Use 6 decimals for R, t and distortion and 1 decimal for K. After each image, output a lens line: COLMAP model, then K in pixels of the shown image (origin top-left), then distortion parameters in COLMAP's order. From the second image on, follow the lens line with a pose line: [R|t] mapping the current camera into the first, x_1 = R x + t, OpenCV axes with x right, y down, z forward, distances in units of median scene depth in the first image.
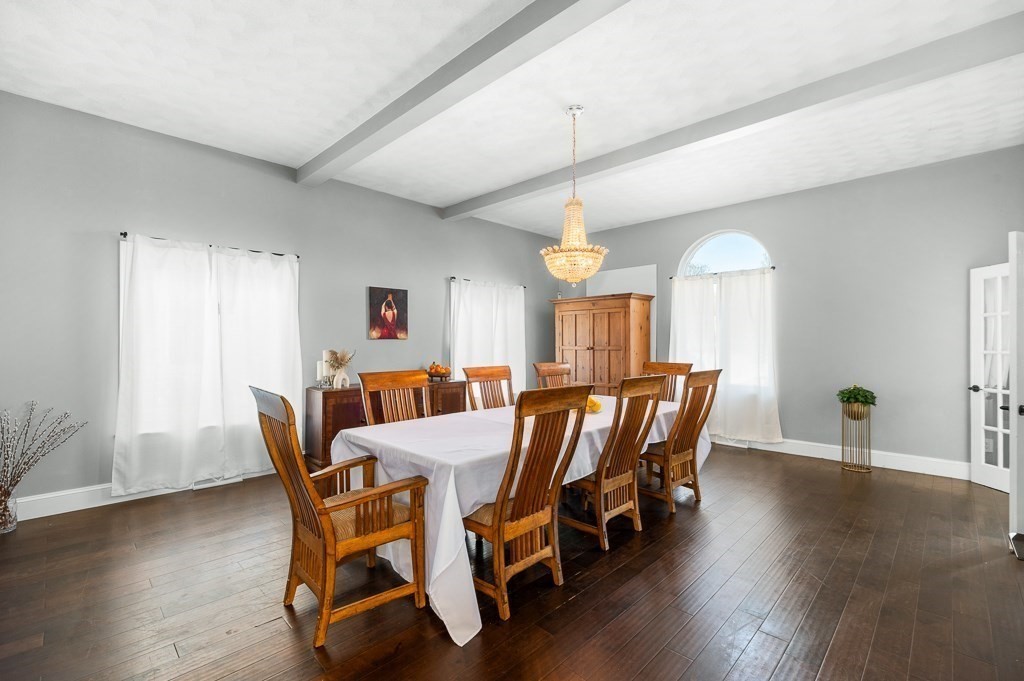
lens RADIAL K [[447.1, 0, 516.1], [0, 447.1, 343.2], [0, 0, 1]] dist [0.000383, 0.000014]
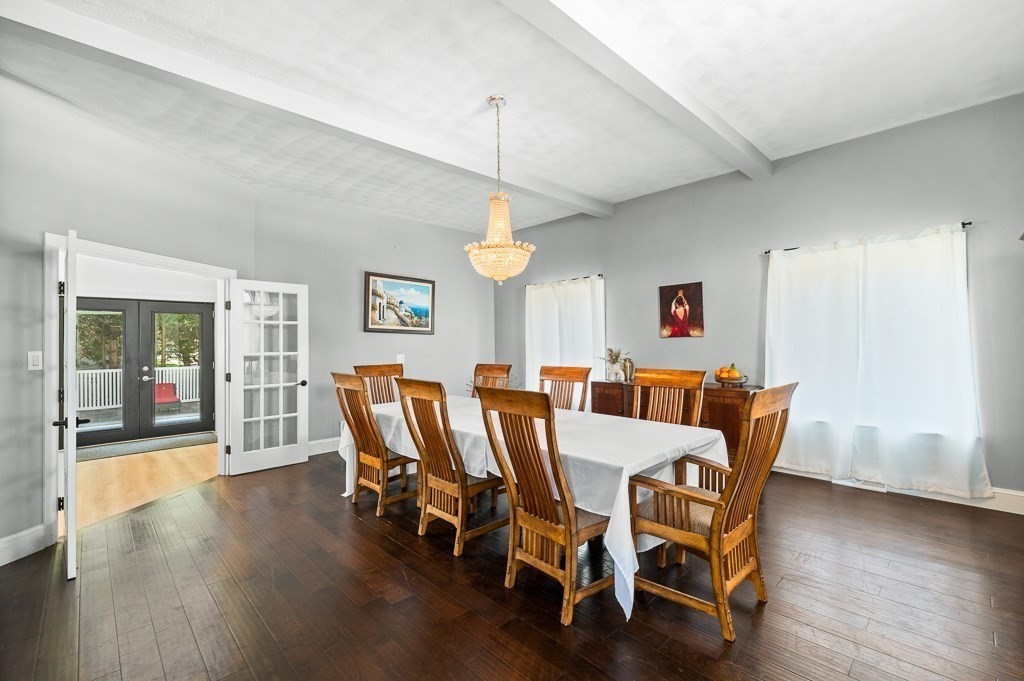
lens RADIAL K [[447.1, 0, 516.0], [0, 447.1, 342.1], [0, 0, 1]] dist [0.000383, 0.000014]
pose [[-0.032300, -0.002256, -0.999476, 0.694195], [0.014056, 0.999898, -0.002711, -0.001101], [0.999379, -0.014136, -0.032265, 0.687515]]
